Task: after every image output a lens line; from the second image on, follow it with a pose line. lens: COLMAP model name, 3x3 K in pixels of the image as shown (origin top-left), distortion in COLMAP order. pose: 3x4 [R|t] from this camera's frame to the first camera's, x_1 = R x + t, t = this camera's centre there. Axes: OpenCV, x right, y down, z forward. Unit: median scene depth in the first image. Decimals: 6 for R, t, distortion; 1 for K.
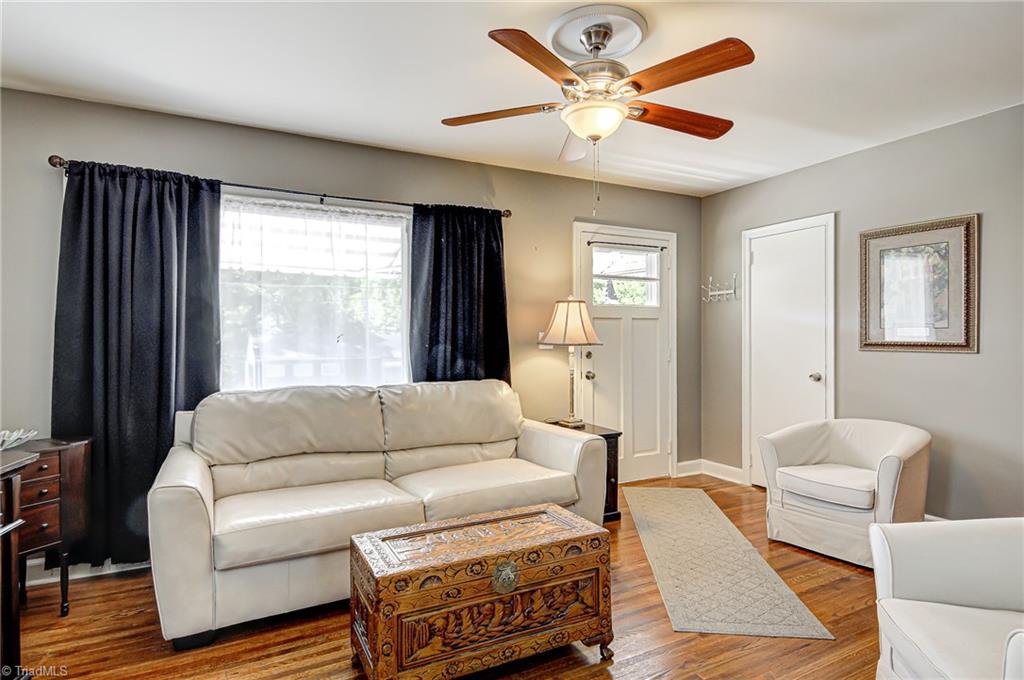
lens RADIAL K [[546.8, 0, 504.8], [0, 546.8, 340.9], [0, 0, 1]] dist [0.002207, -0.001288]
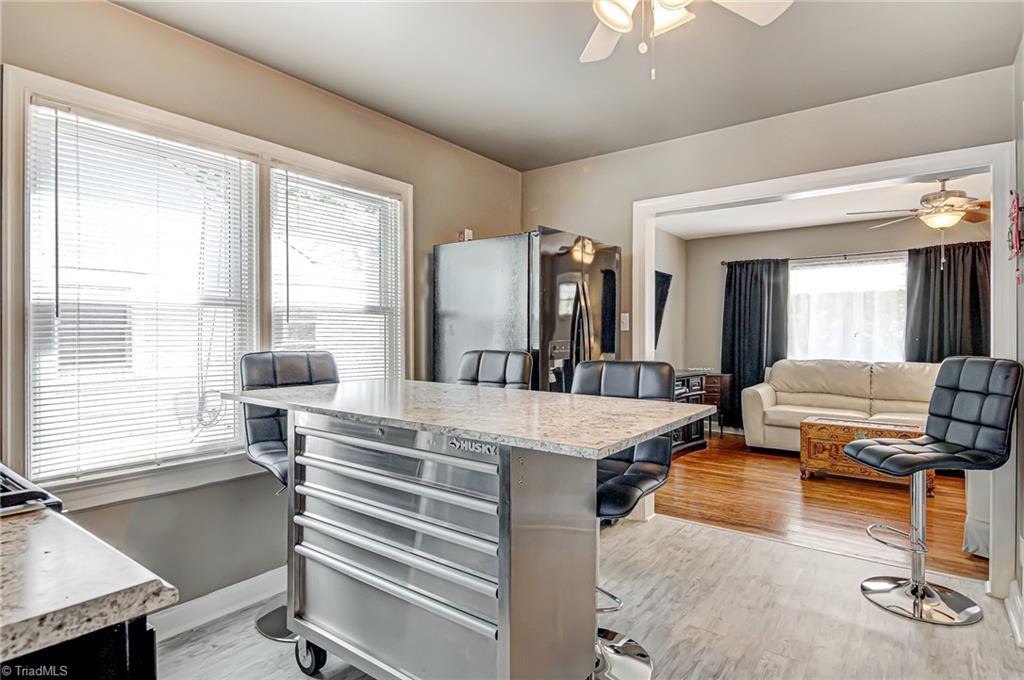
lens RADIAL K [[546.8, 0, 504.8], [0, 546.8, 340.9], [0, 0, 1]] dist [0.002207, -0.001288]
pose [[0.416041, 0.011050, -0.909279, 0.848636], [-0.004861, 0.999939, 0.009927, 0.003983], [0.909333, 0.000290, 0.416069, -0.772122]]
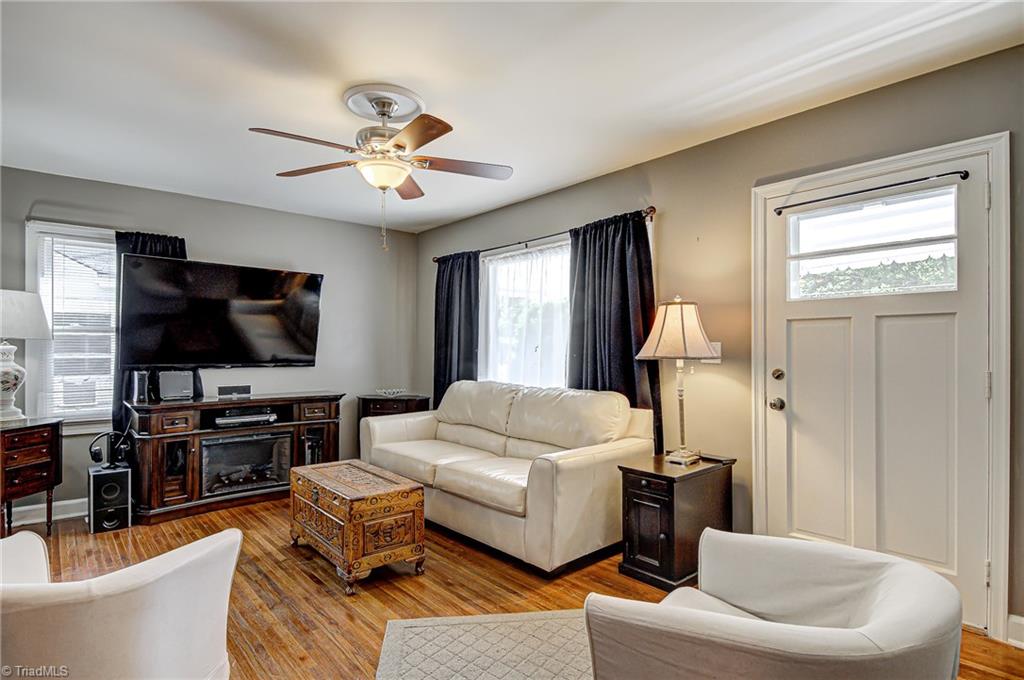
lens RADIAL K [[533.3, 0, 510.6], [0, 533.3, 346.5], [0, 0, 1]] dist [0.001854, -0.000103]
pose [[0.229708, 0.001861, -0.973258, 0.952083], [-0.005448, 0.999985, 0.000626, -0.010129], [0.973244, 0.005158, 0.229714, 0.677738]]
